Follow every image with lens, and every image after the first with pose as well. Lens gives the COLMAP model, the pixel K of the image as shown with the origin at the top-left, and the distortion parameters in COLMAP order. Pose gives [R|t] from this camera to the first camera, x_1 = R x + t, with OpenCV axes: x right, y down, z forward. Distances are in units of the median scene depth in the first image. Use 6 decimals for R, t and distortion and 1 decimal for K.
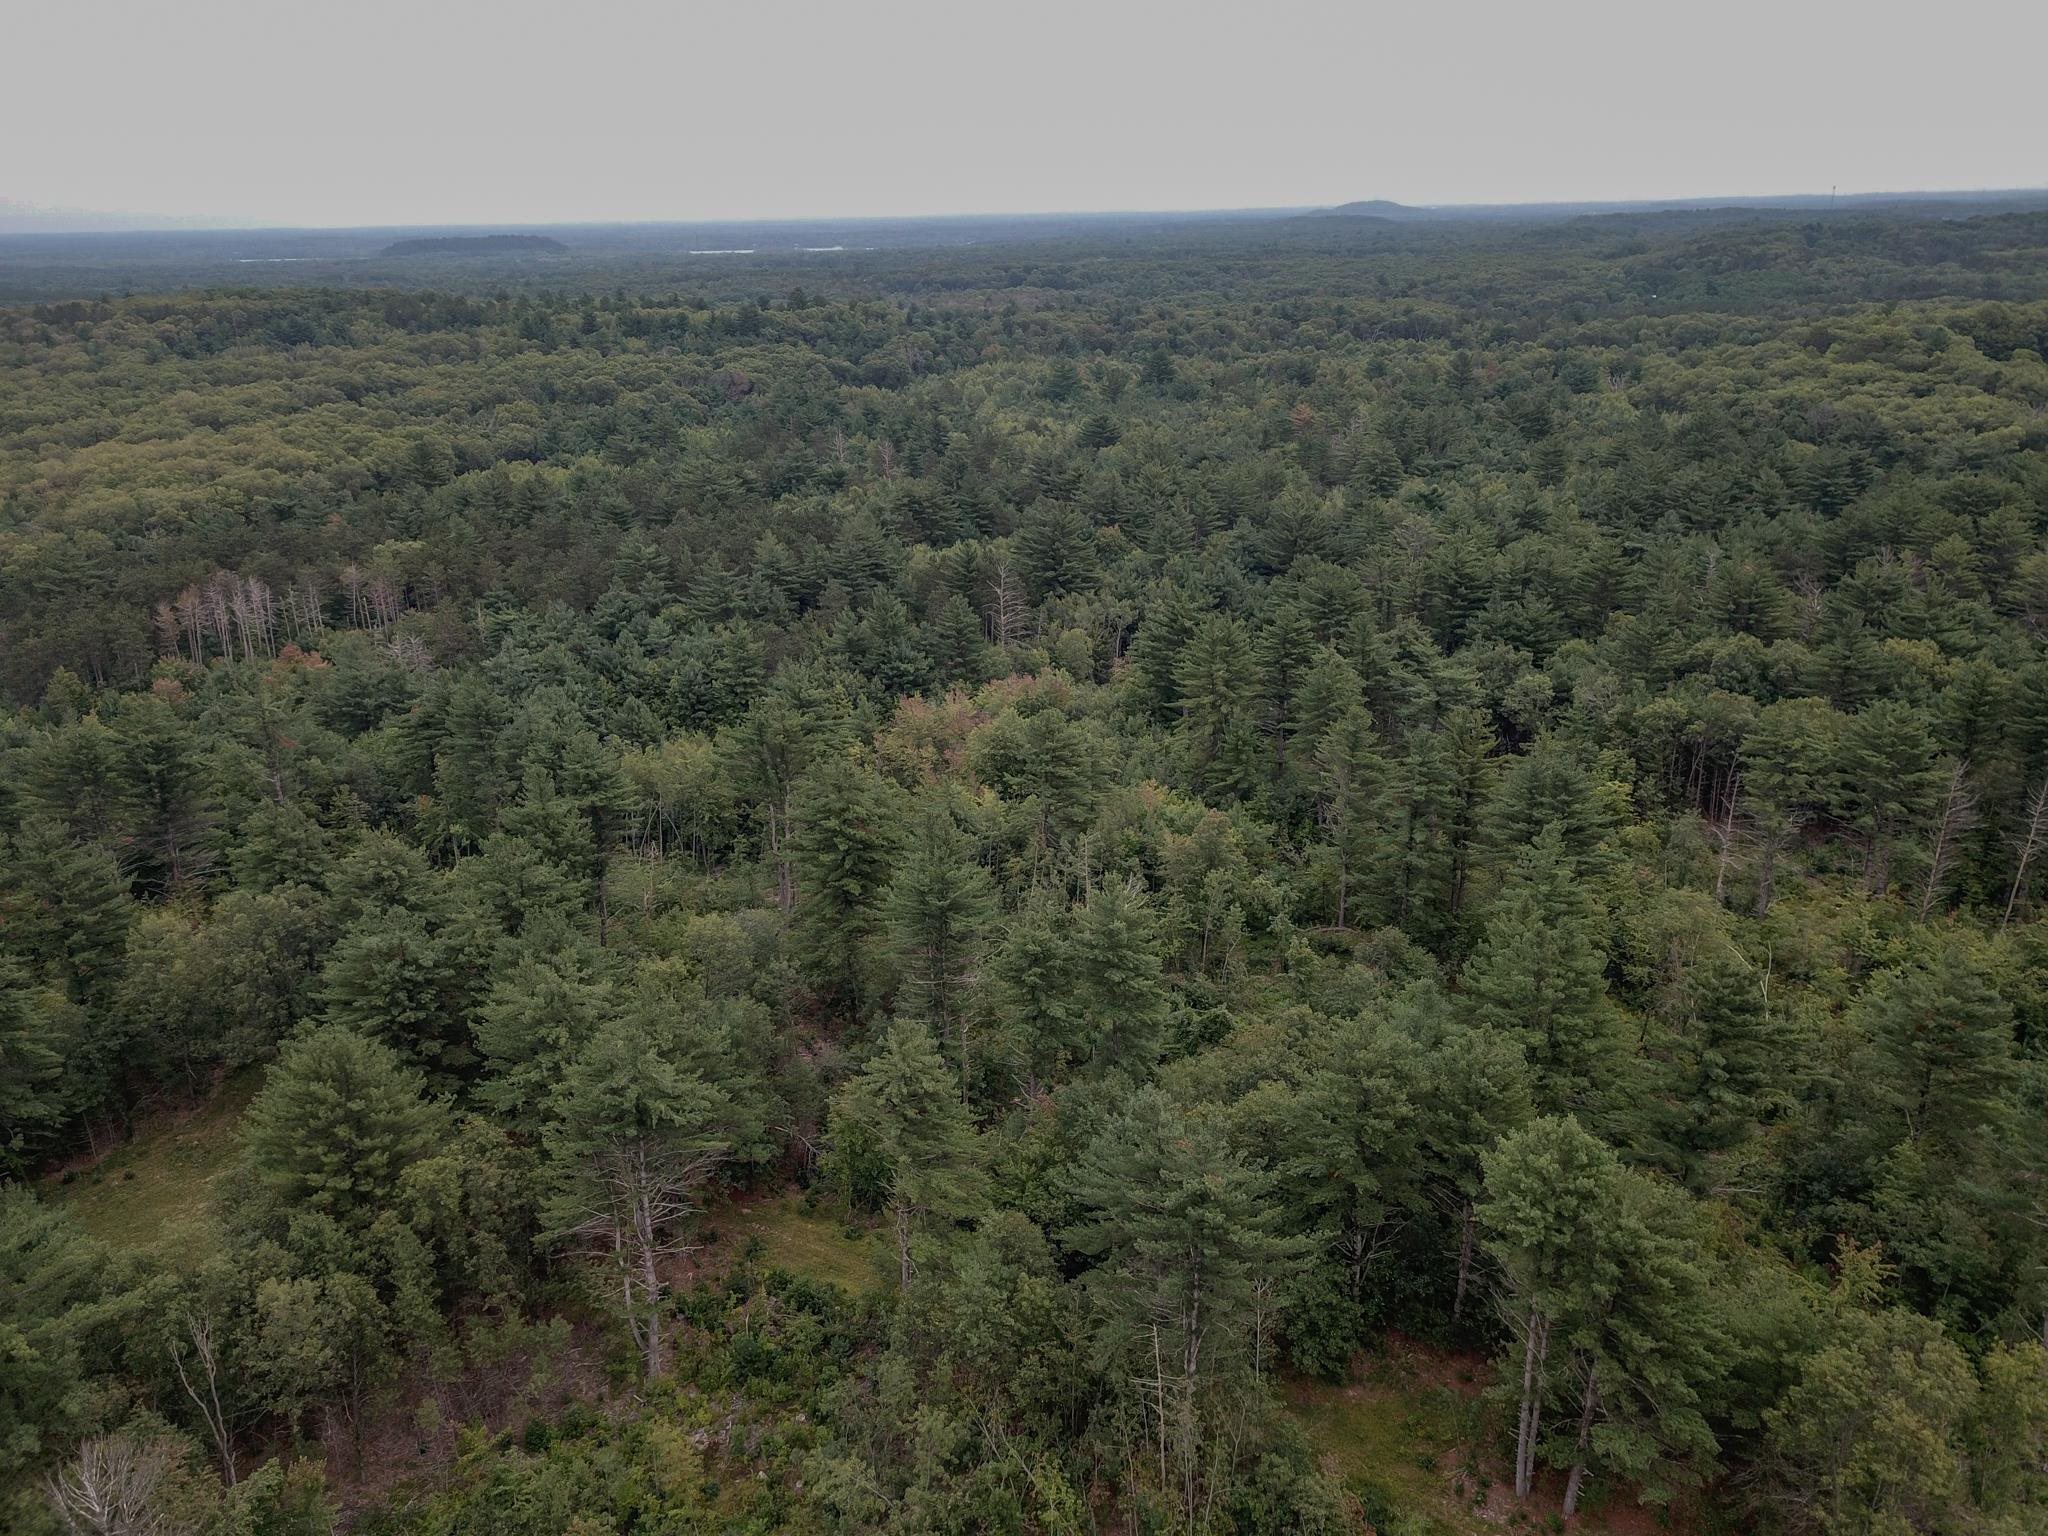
lens RADIAL K [[1570.6, 0, 1019.7], [0, 1570.6, 753.4], [0, 0, 1]] dist [0.022961, -0.008864]
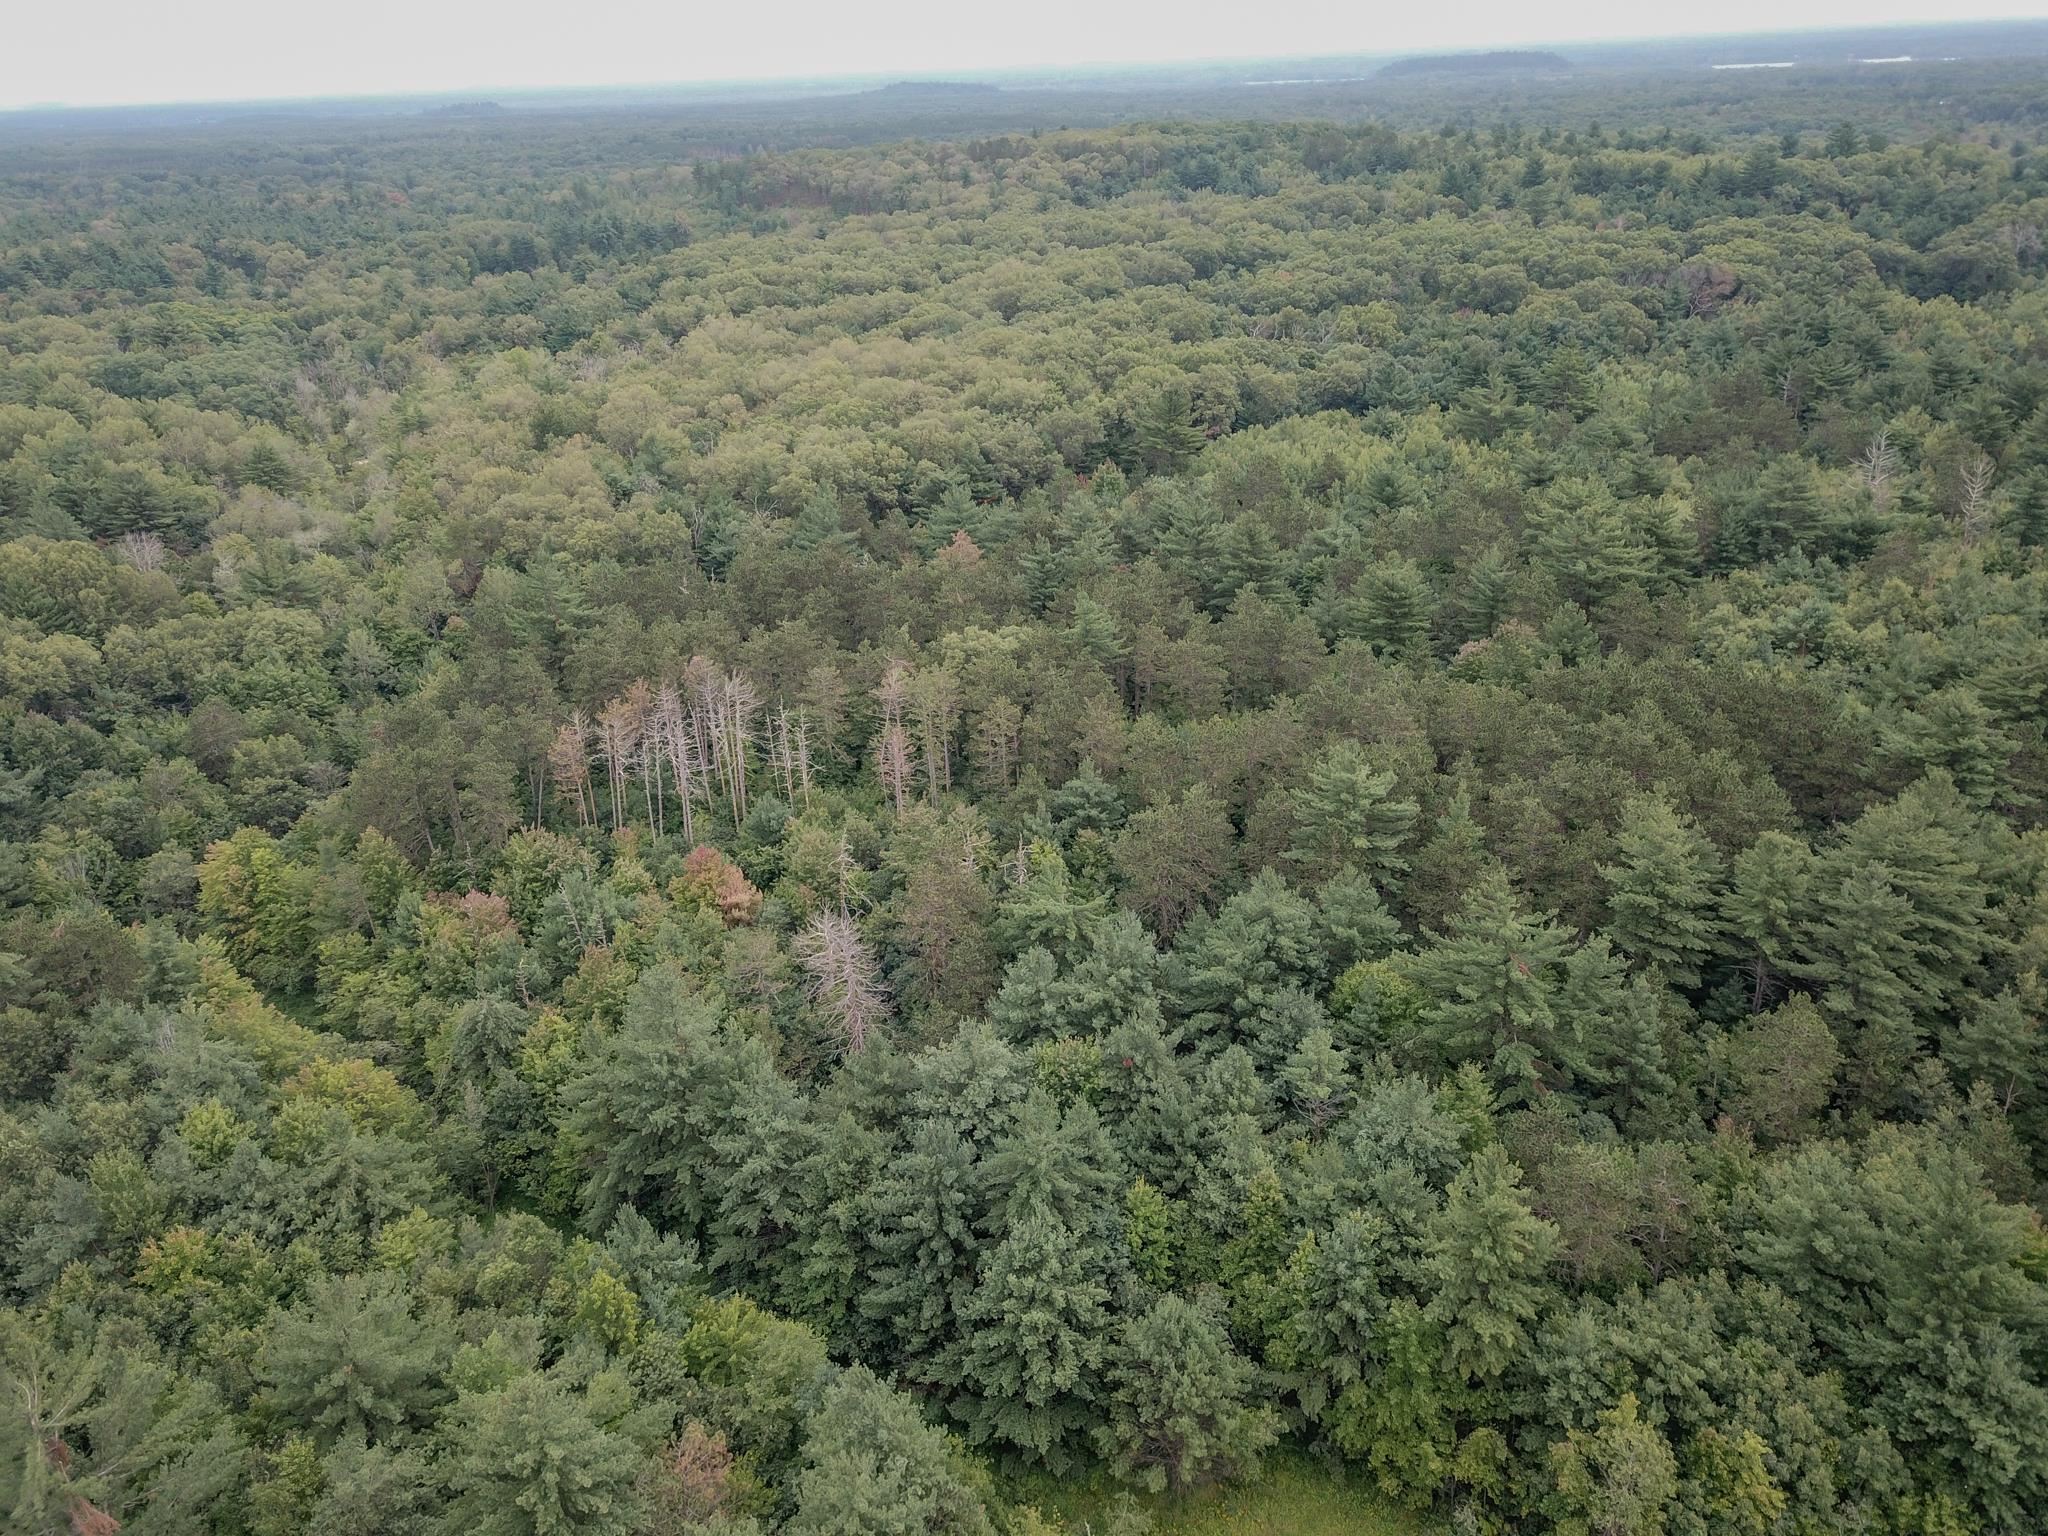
lens RADIAL K [[1574.8, 0, 1017.3], [0, 1574.8, 751.0], [0, 0, 1]] dist [0.015797, 0.001302]
pose [[0.835676, 0.210396, -0.507325, -0.059988], [-0.159125, 0.976847, 0.143001, -0.119687], [0.525666, -0.038775, 0.849807, 0.358046]]
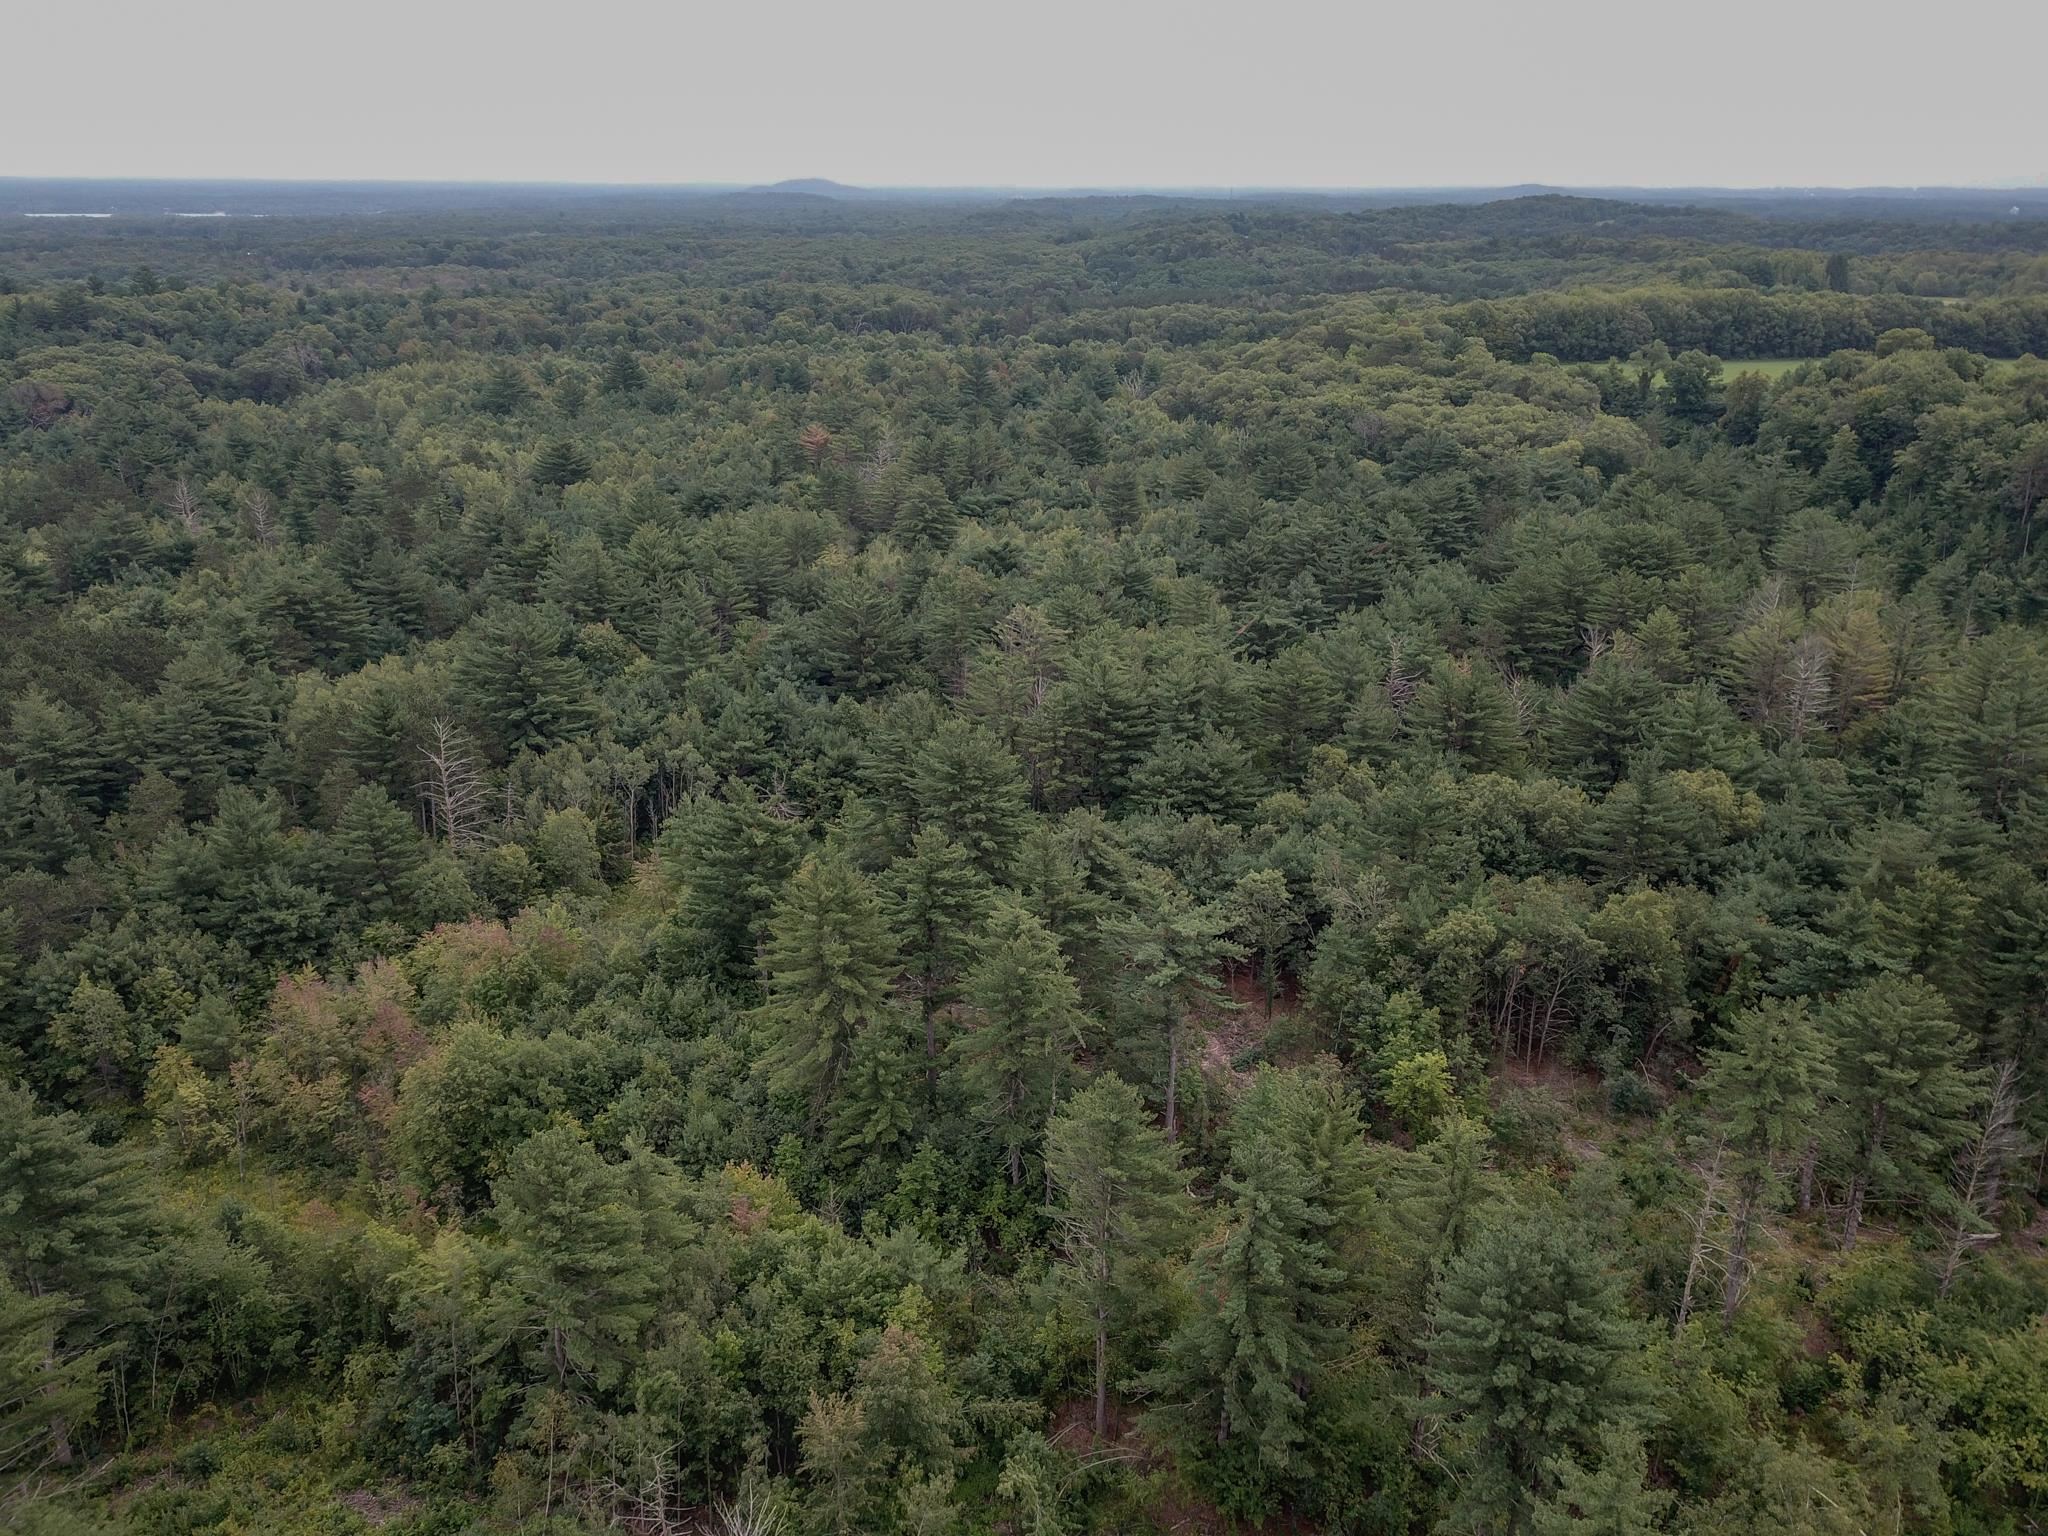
lens RADIAL K [[1570.6, 0, 1019.7], [0, 1570.6, 753.4], [0, 0, 1]] dist [0.022961, -0.008864]
pose [[0.944381, -0.090116, 0.316264, 0.005040], [0.085800, 0.995931, 0.027577, -0.064192], [-0.317462, 0.001092, 0.948270, 0.185169]]
